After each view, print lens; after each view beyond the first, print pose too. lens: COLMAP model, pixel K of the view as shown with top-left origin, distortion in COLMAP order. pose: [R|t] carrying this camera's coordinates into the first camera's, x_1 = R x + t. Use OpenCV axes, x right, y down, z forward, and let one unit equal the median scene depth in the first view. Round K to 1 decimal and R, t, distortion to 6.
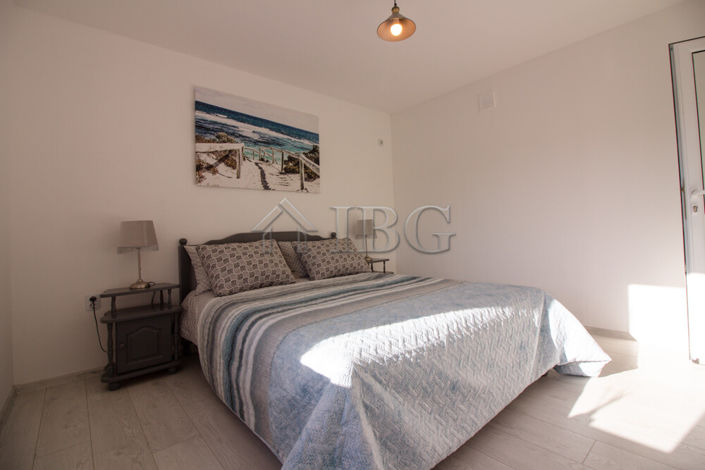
lens RADIAL K [[324.3, 0, 355.0], [0, 324.3, 223.8], [0, 0, 1]] dist [-0.000401, -0.011401]
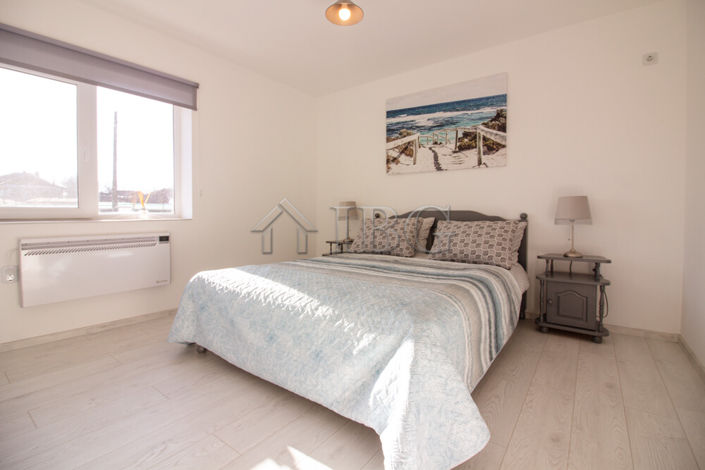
lens RADIAL K [[324.3, 0, 355.0], [0, 324.3, 223.8], [0, 0, 1]] dist [-0.000401, -0.011401]
pose [[0.218081, 0.073452, -0.973163, 0.718735], [0.013274, 0.996848, 0.078214, -0.017684], [0.975840, -0.029975, 0.216418, 0.490732]]
